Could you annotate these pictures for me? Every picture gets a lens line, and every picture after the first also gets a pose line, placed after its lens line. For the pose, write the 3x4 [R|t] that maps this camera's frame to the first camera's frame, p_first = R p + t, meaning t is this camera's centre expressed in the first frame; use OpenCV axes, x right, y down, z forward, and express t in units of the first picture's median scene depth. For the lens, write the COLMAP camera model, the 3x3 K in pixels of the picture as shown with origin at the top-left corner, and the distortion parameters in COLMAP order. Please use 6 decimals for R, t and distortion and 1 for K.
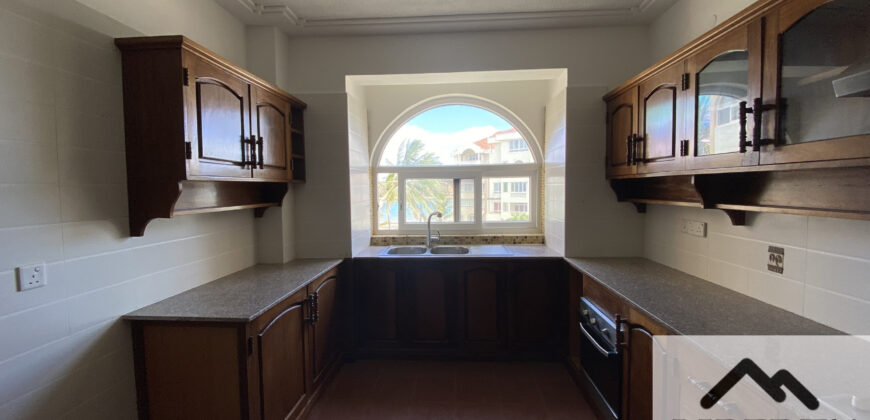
lens RADIAL K [[348.0, 0, 433.5], [0, 348.0, 206.3], [0, 0, 1]] dist [0.028289, -0.028914]
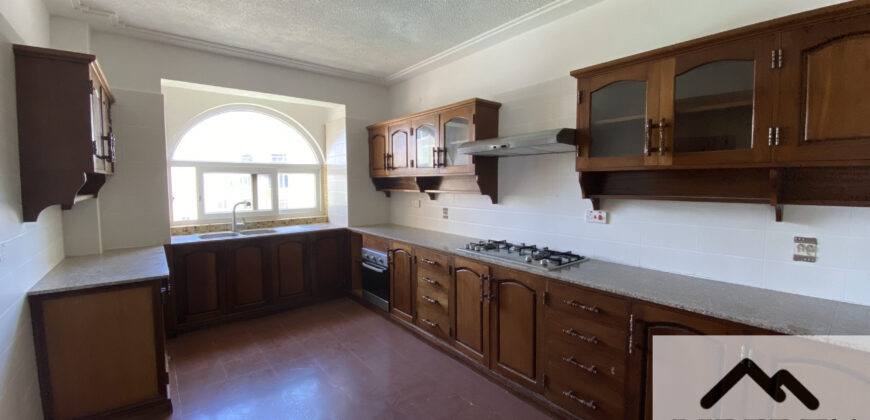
lens RADIAL K [[348.0, 0, 433.5], [0, 348.0, 206.3], [0, 0, 1]] dist [0.028289, -0.028914]
pose [[0.737102, -0.037602, 0.674734, -0.436952], [0.029432, 0.999290, 0.023537, 0.031510], [-0.675140, 0.002510, 0.737685, -0.450126]]
